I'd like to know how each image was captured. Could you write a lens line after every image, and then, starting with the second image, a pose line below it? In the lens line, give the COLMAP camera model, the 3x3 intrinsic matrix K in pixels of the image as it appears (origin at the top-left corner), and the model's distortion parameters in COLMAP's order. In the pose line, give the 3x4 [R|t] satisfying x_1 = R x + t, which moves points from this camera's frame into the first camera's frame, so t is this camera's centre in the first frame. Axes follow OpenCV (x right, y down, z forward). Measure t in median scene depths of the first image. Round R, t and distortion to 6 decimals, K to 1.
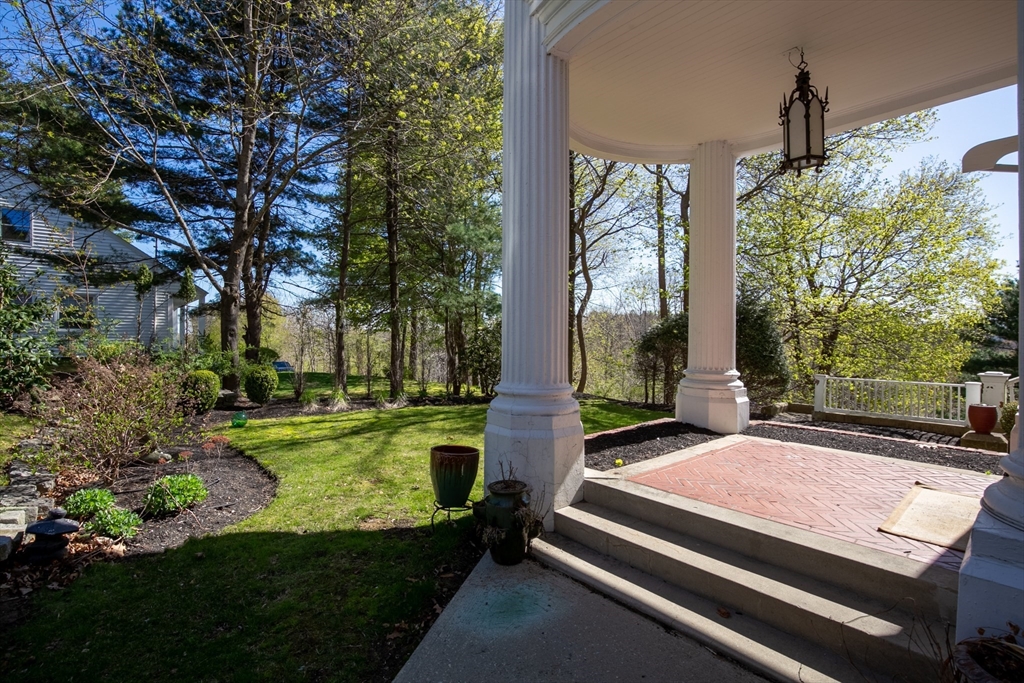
lens RADIAL K [[475.2, 0, 508.6], [0, 475.2, 337.3], [0, 0, 1]] dist [-0.031225, 0.004815]
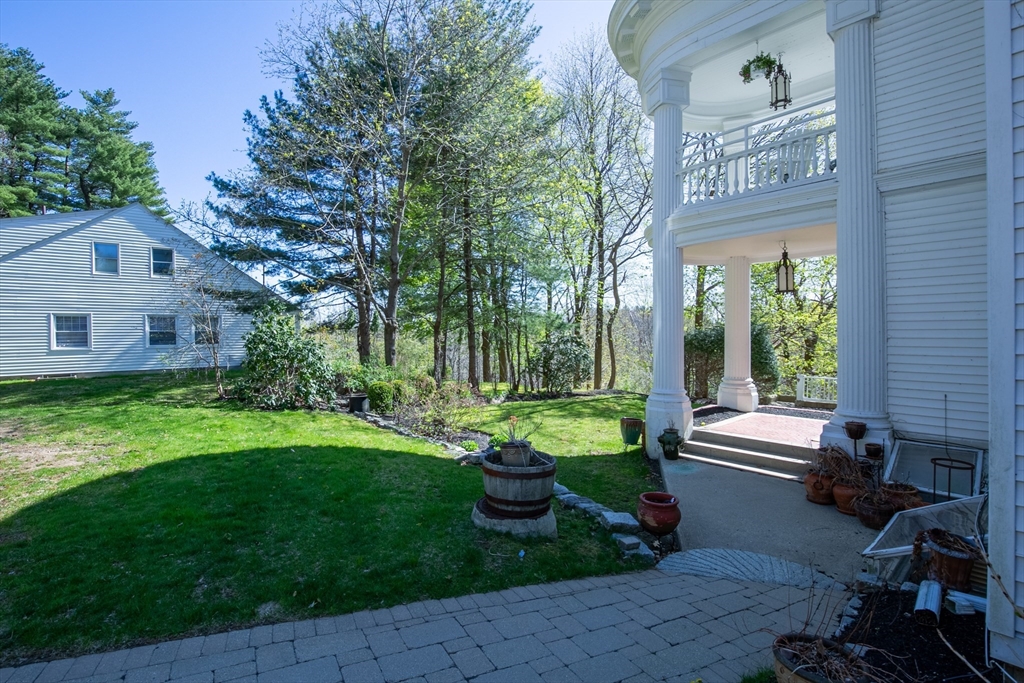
lens RADIAL K [[475.2, 0, 508.6], [0, 475.2, 337.3], [0, 0, 1]] dist [-0.031225, 0.004815]
pose [[0.999767, -0.013112, 0.017160, -0.522318], [0.012947, 0.999869, 0.009708, -0.126681], [-0.017285, -0.009484, 0.999806, -0.872838]]
